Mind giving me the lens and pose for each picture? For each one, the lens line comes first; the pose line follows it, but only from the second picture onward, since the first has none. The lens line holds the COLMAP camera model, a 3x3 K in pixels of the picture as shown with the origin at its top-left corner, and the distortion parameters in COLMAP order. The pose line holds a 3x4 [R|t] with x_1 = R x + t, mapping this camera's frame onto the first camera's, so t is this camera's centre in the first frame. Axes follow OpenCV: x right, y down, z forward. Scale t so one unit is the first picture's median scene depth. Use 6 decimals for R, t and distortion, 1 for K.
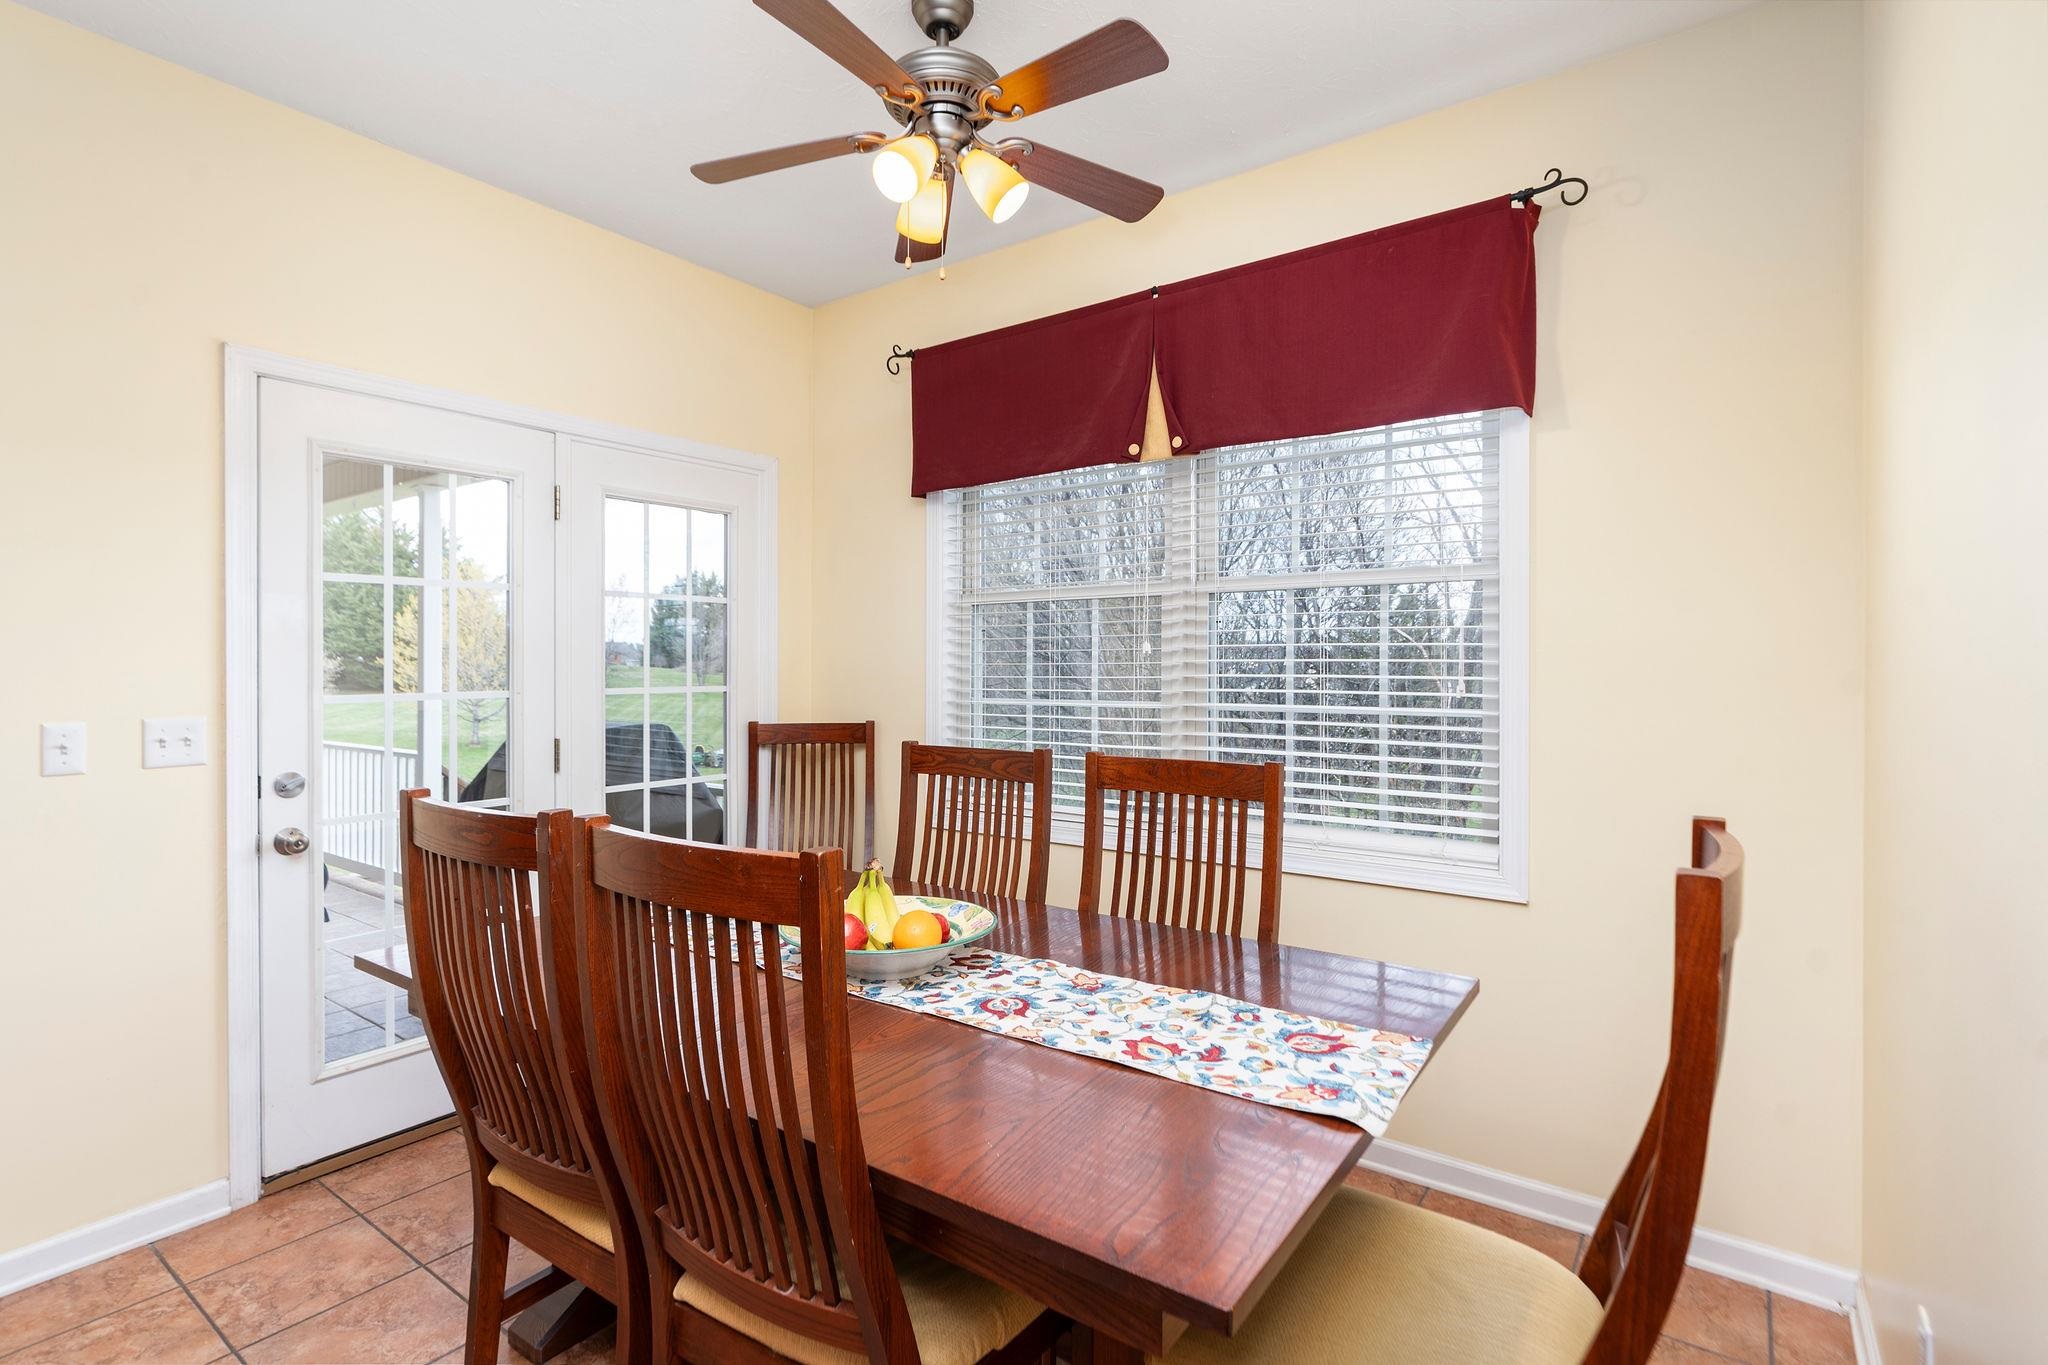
lens RADIAL K [[987.2, 0, 1017.7], [0, 987.2, 665.9], [0, 0, 1]] dist [-0.005191, -0.000965]
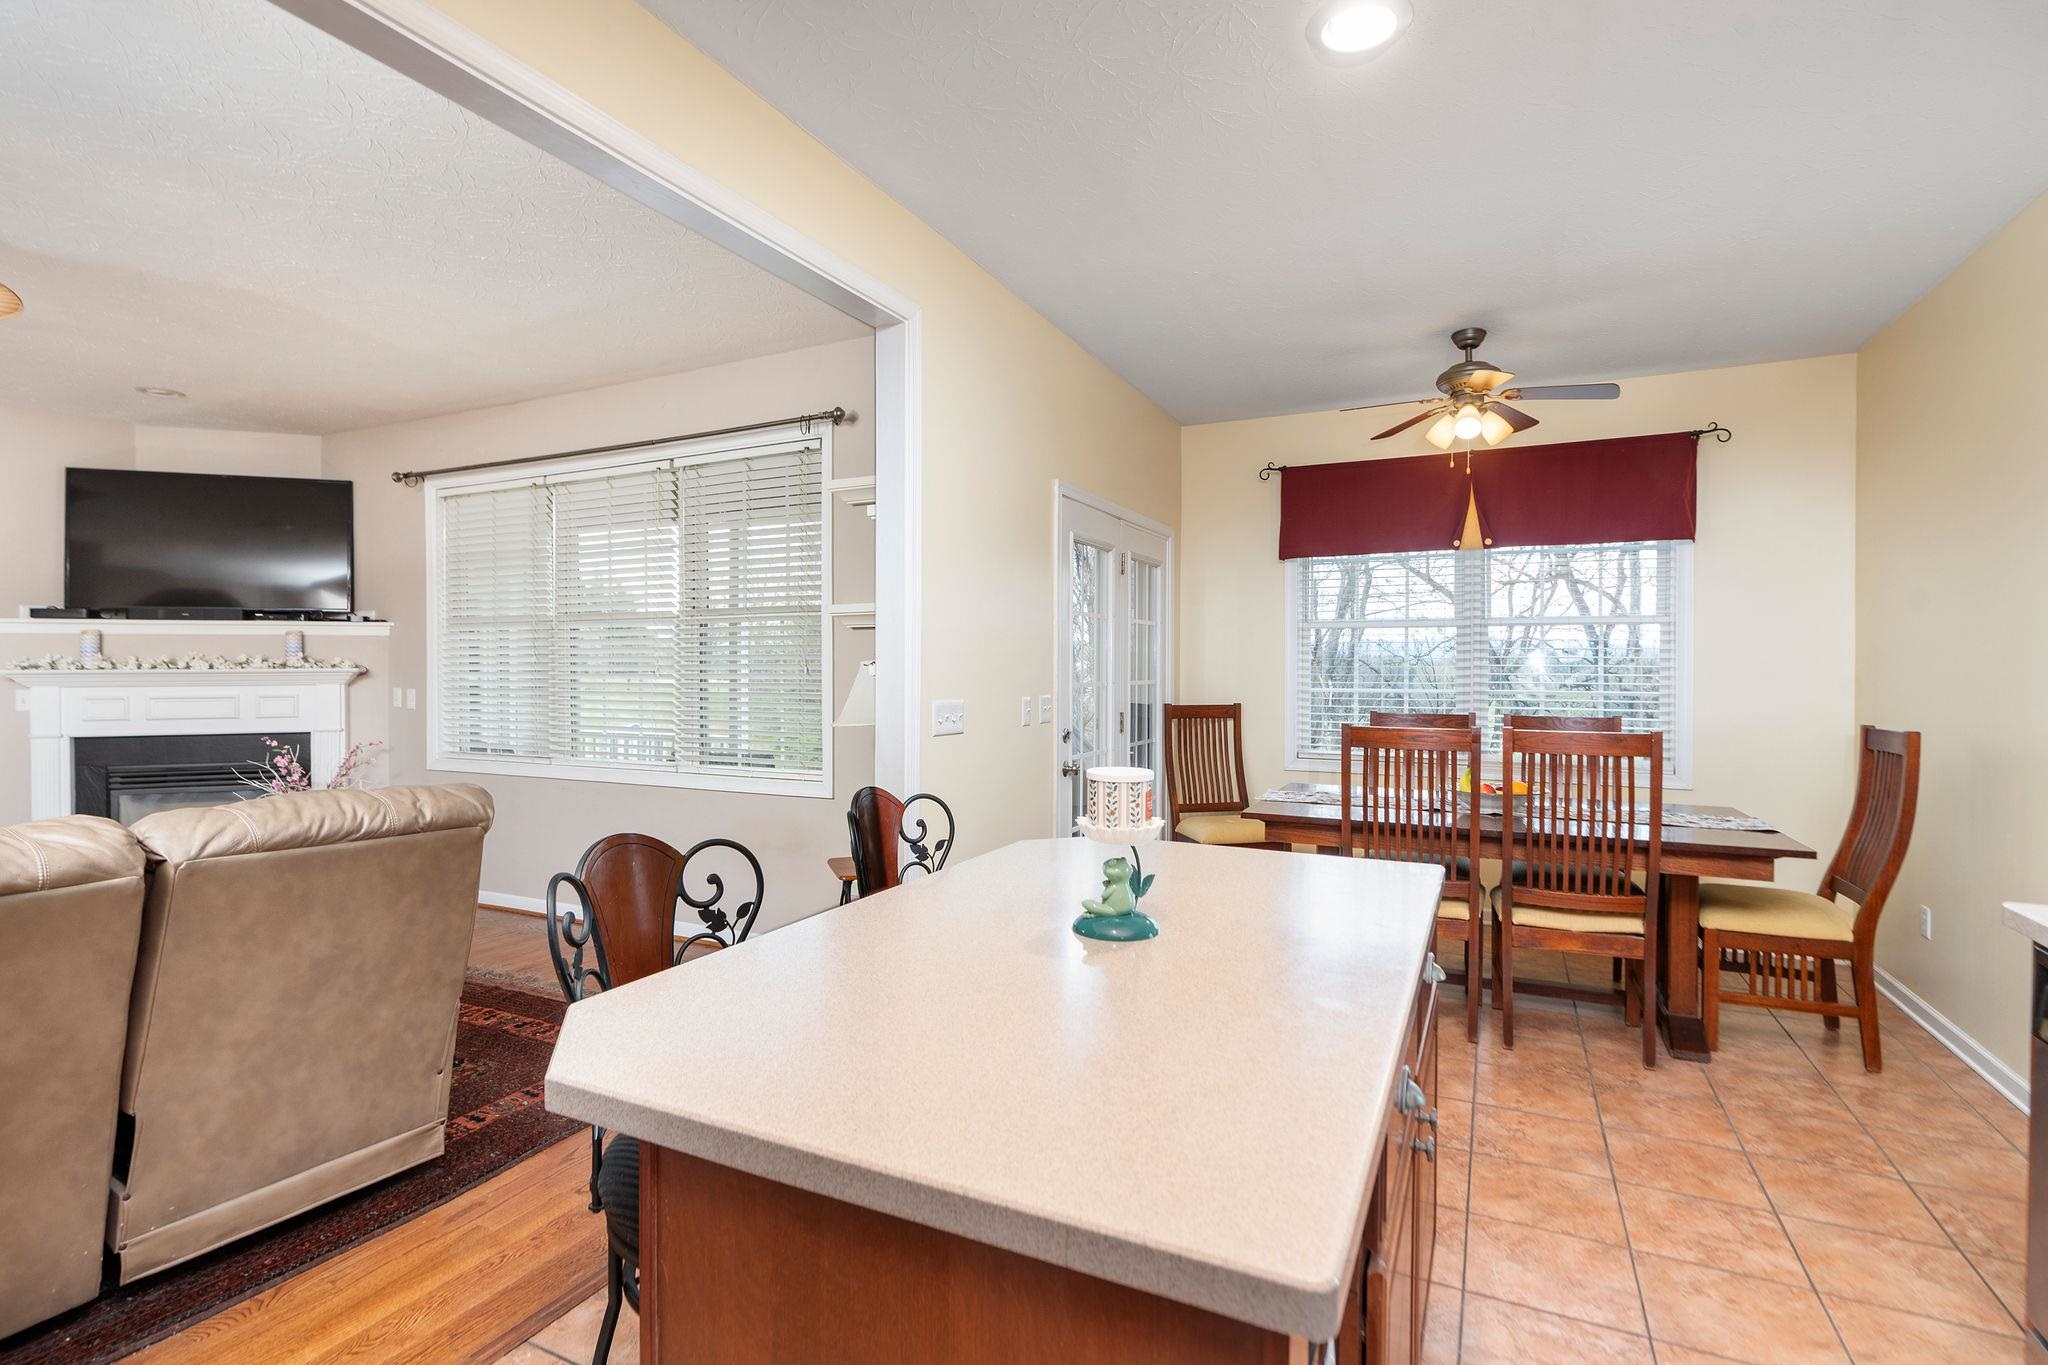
lens RADIAL K [[987.2, 0, 1017.7], [0, 987.2, 665.9], [0, 0, 1]] dist [-0.005191, -0.000965]
pose [[0.980604, 0.008088, 0.195831, -0.975351], [-0.007401, 0.999964, -0.004239, 0.009562], [-0.195858, 0.002707, 0.980629, -0.545684]]
